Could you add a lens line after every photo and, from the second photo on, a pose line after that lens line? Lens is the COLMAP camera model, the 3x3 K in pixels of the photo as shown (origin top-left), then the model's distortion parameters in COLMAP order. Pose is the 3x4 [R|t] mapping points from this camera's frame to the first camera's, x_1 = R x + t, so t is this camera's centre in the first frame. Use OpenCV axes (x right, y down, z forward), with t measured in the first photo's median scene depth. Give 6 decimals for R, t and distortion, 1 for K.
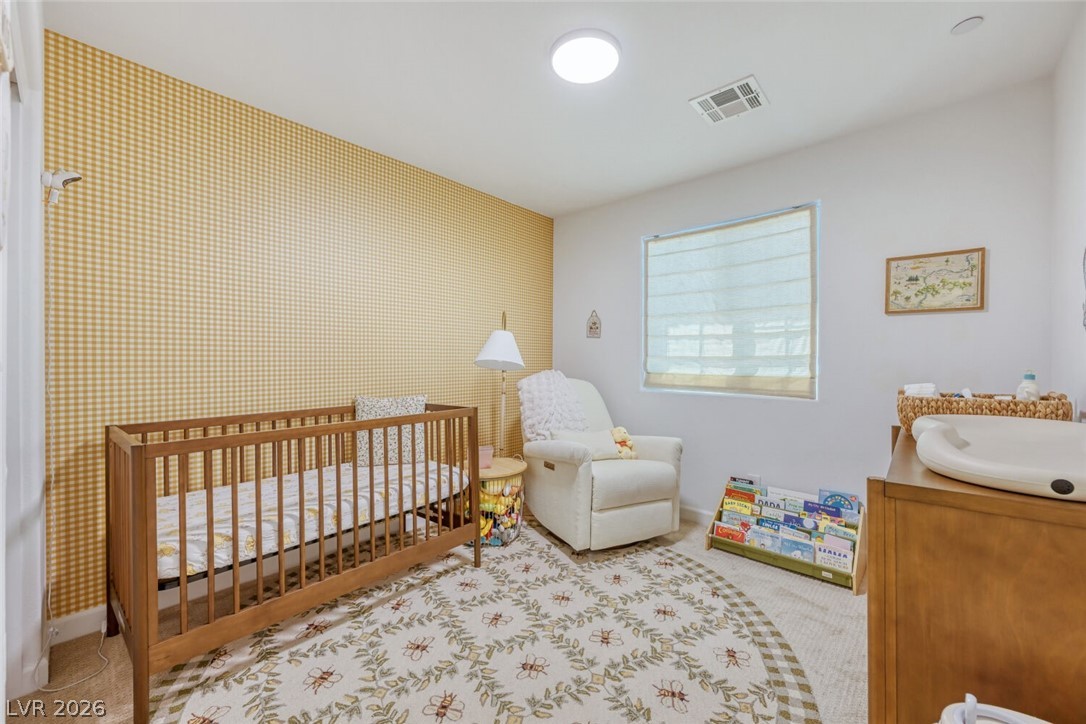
lens RADIAL K [[429.8, 0, 545.0], [0, 429.8, 361.4], [0, 0, 1]] dist [-0.002417, -0.000260]
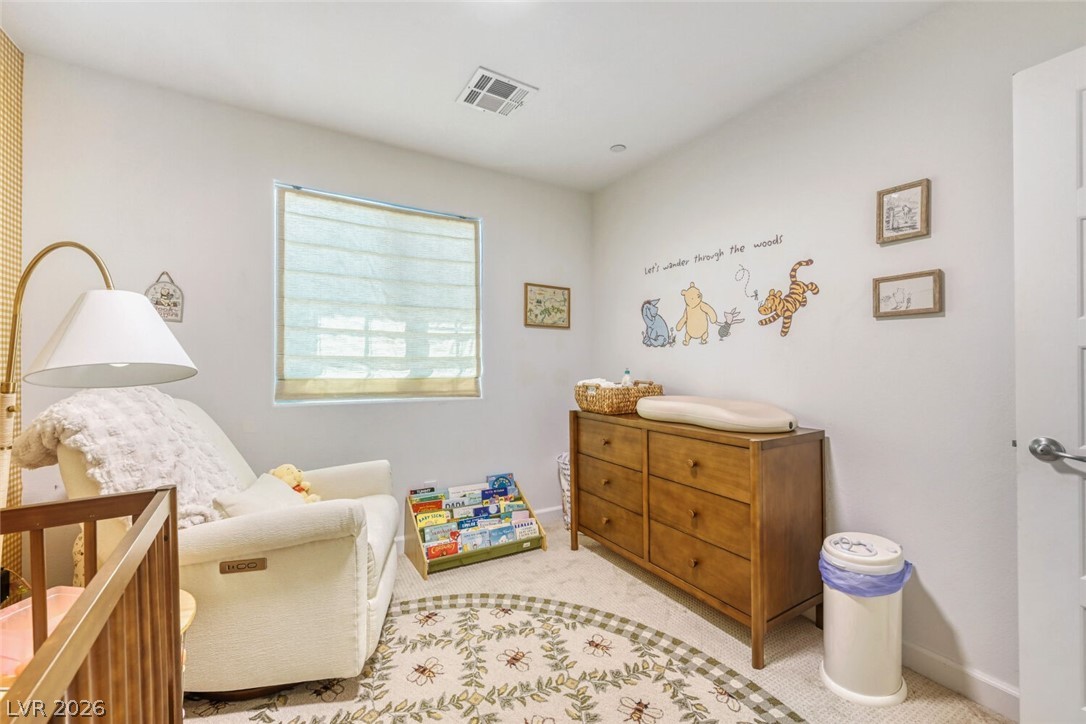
lens RADIAL K [[429.8, 0, 545.0], [0, 429.8, 361.4], [0, 0, 1]] dist [-0.002417, -0.000260]
pose [[0.302999, 0.000760, 0.952991, -0.393121], [-0.000558, 1.000000, -0.000620, -0.002823], [-0.952991, -0.000344, 0.302999, 0.526145]]
